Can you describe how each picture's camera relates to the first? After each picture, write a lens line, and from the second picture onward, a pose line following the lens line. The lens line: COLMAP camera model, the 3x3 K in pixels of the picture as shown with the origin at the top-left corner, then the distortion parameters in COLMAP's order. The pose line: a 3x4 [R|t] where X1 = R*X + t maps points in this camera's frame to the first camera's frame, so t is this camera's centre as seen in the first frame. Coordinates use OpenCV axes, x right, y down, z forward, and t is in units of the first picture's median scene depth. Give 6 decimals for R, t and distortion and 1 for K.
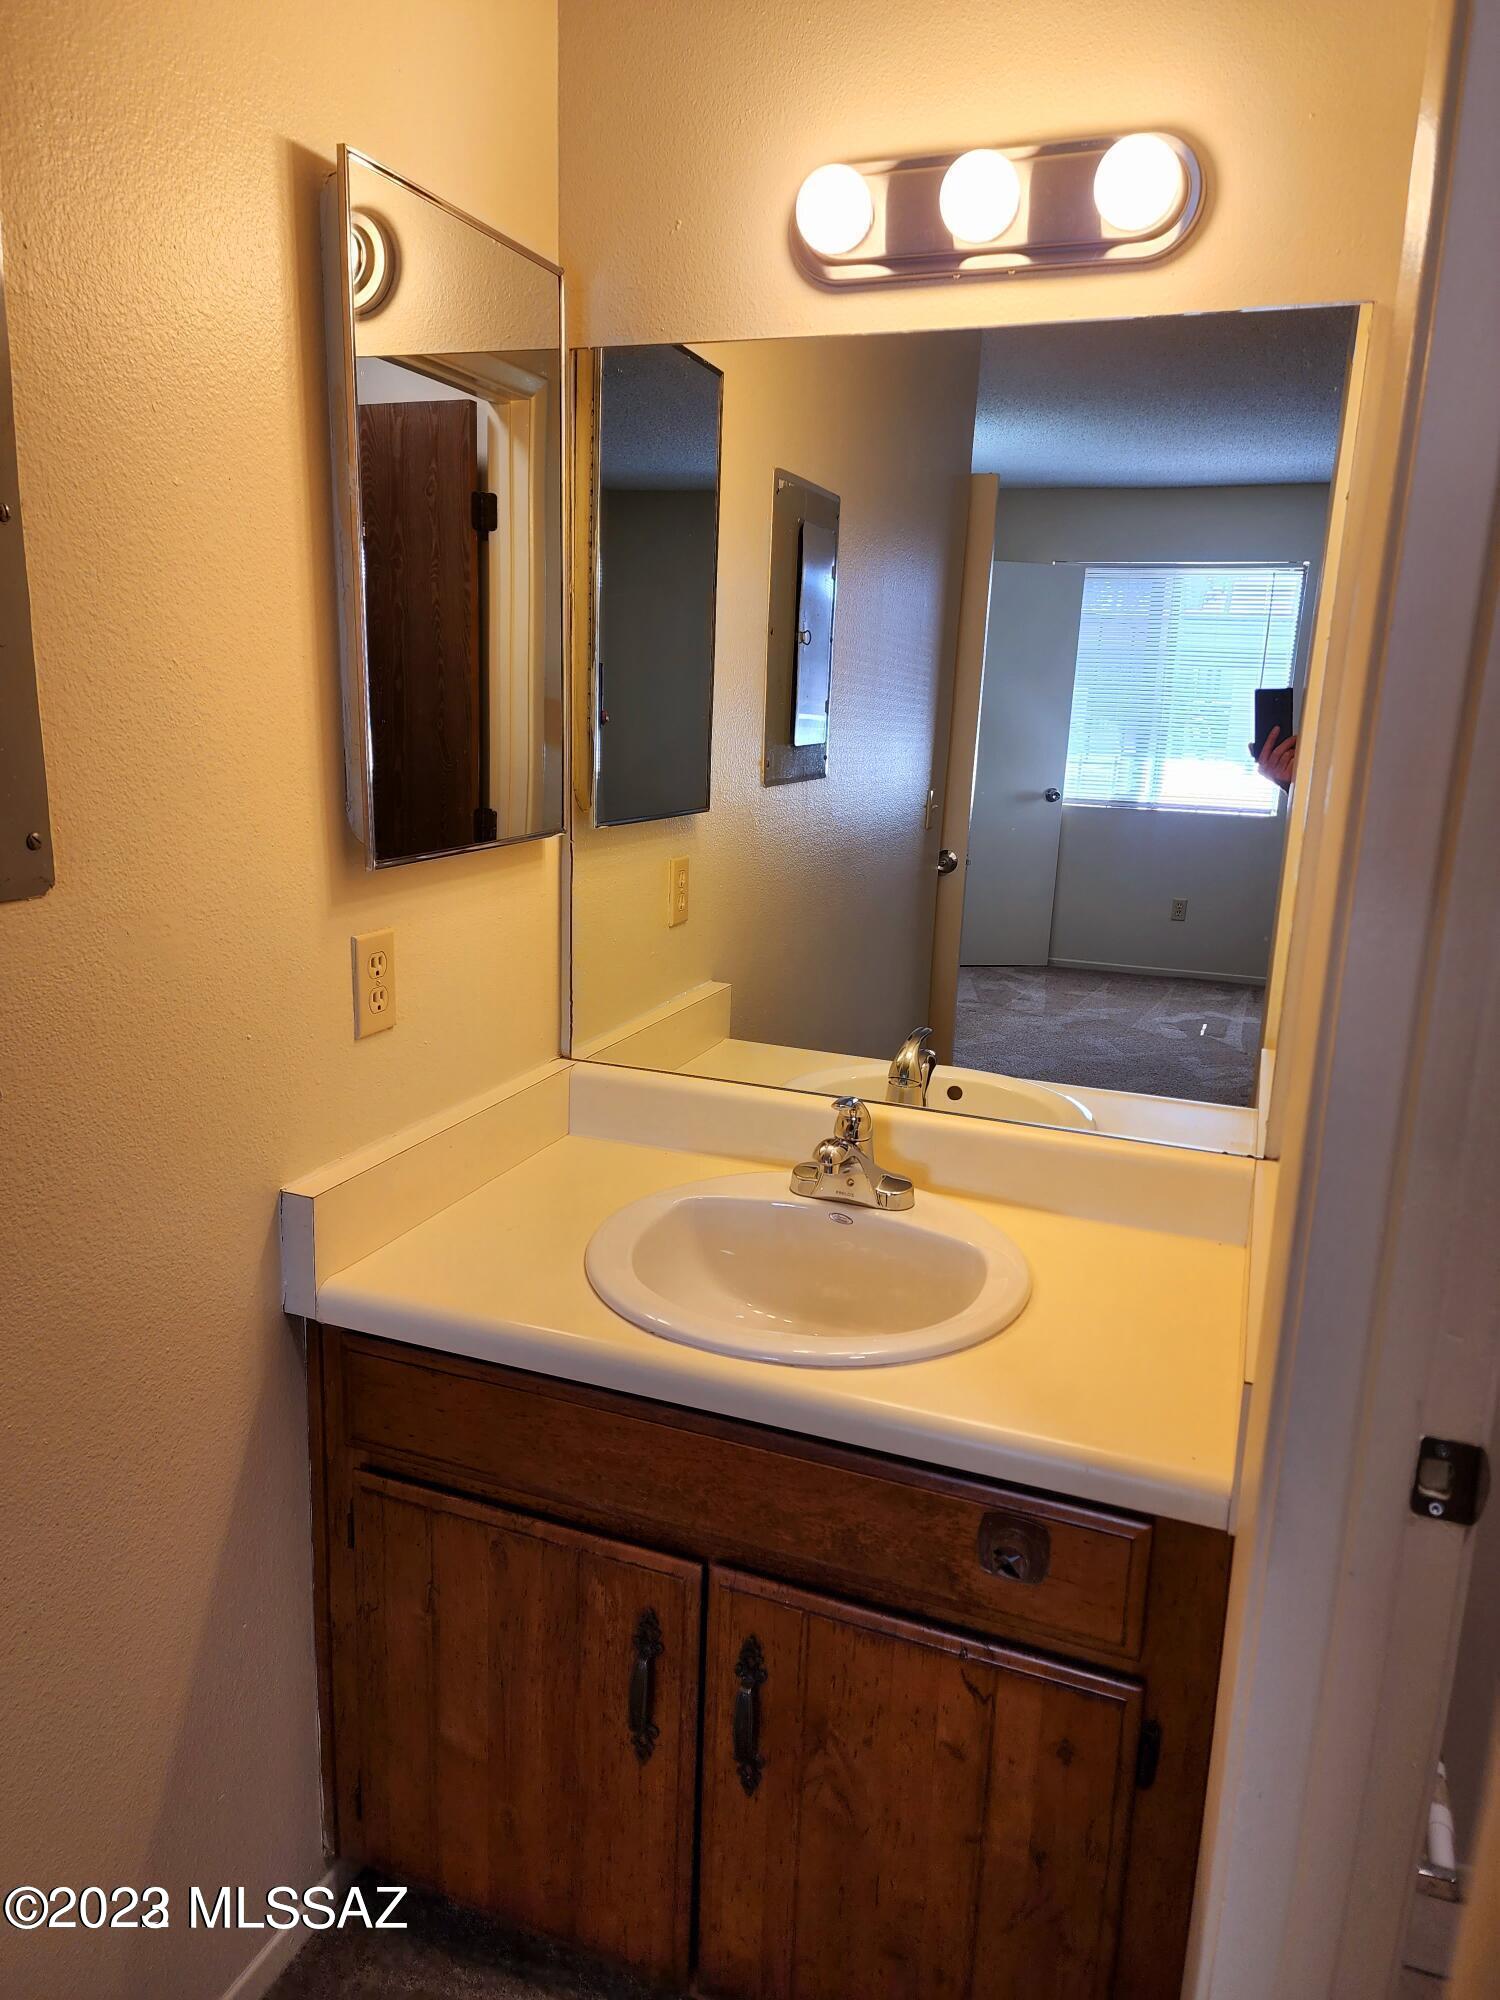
lens RADIAL K [[1365.3, 0, 753.6], [0, 1365.3, 999.6], [0, 0, 1]] dist [0.075658, -0.033706]
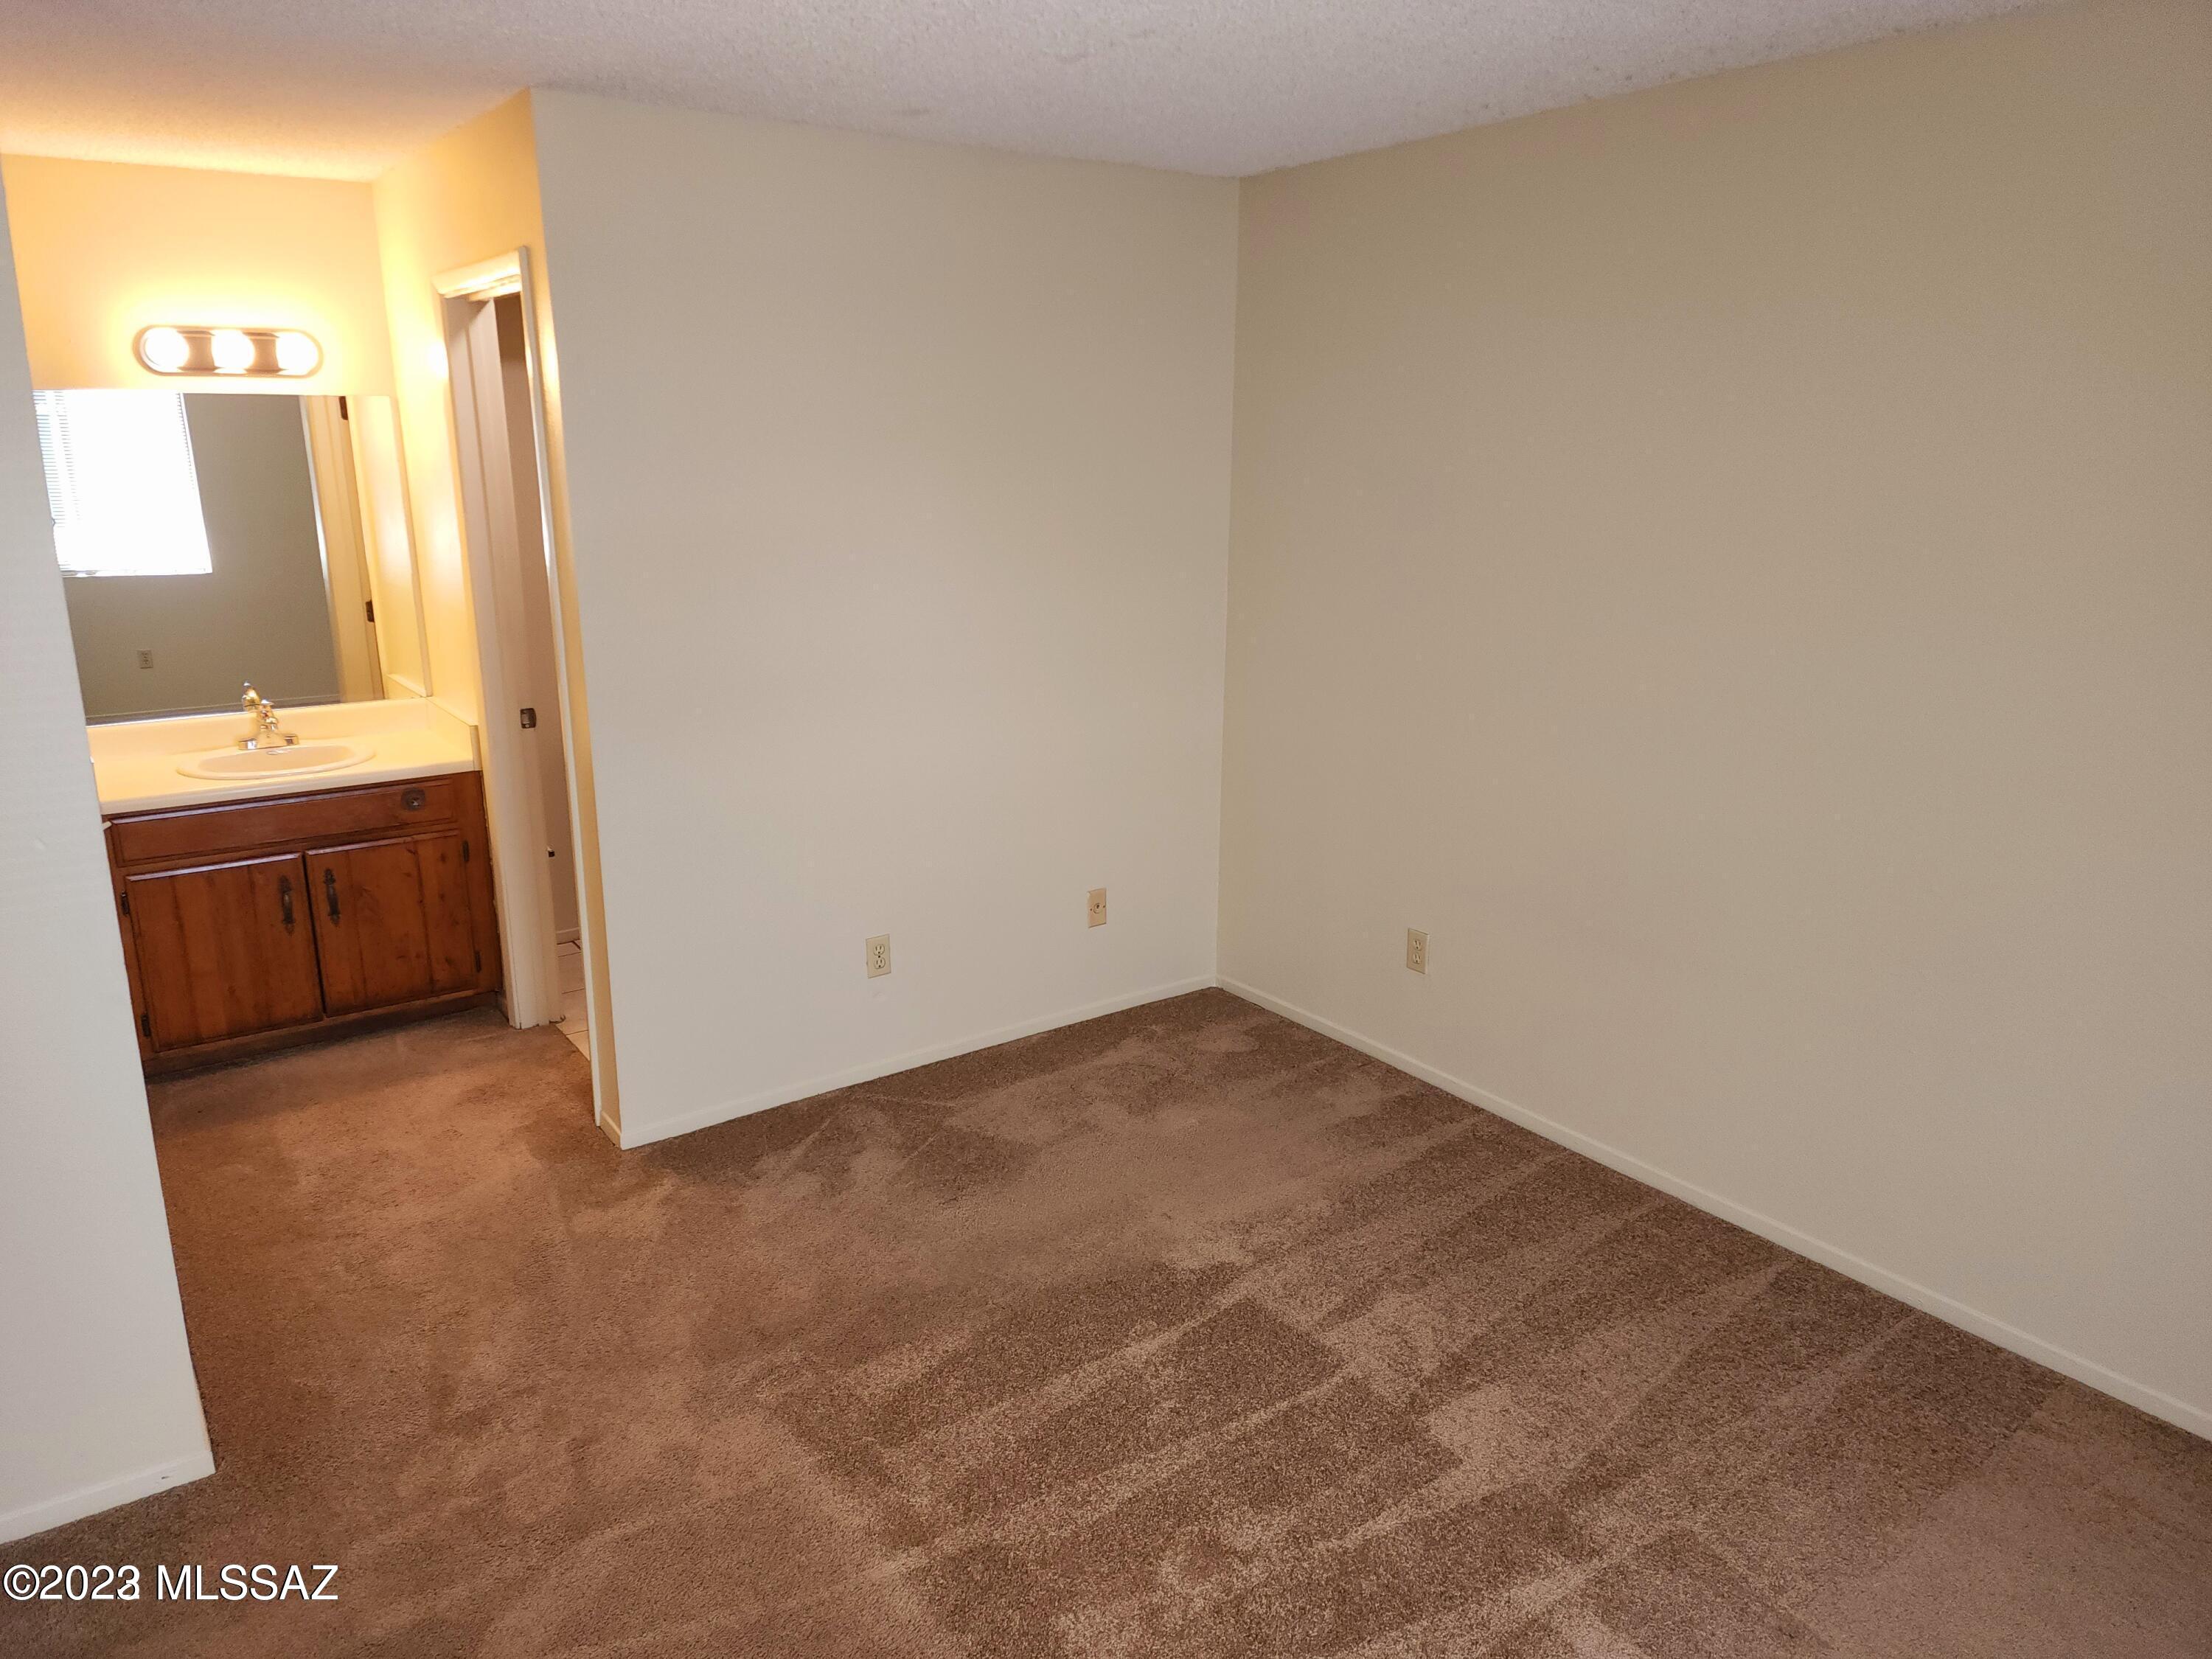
lens RADIAL K [[1510.1, 0, 1110.5], [0, 1510.1, 820.5], [0, 0, 1]] dist [0.075658, -0.033706]
pose [[0.570120, -0.245770, 0.783939, -1.644093], [0.203023, 0.966758, 0.155437, 0.200127], [-0.796081, 0.070540, 0.601065, -2.374593]]
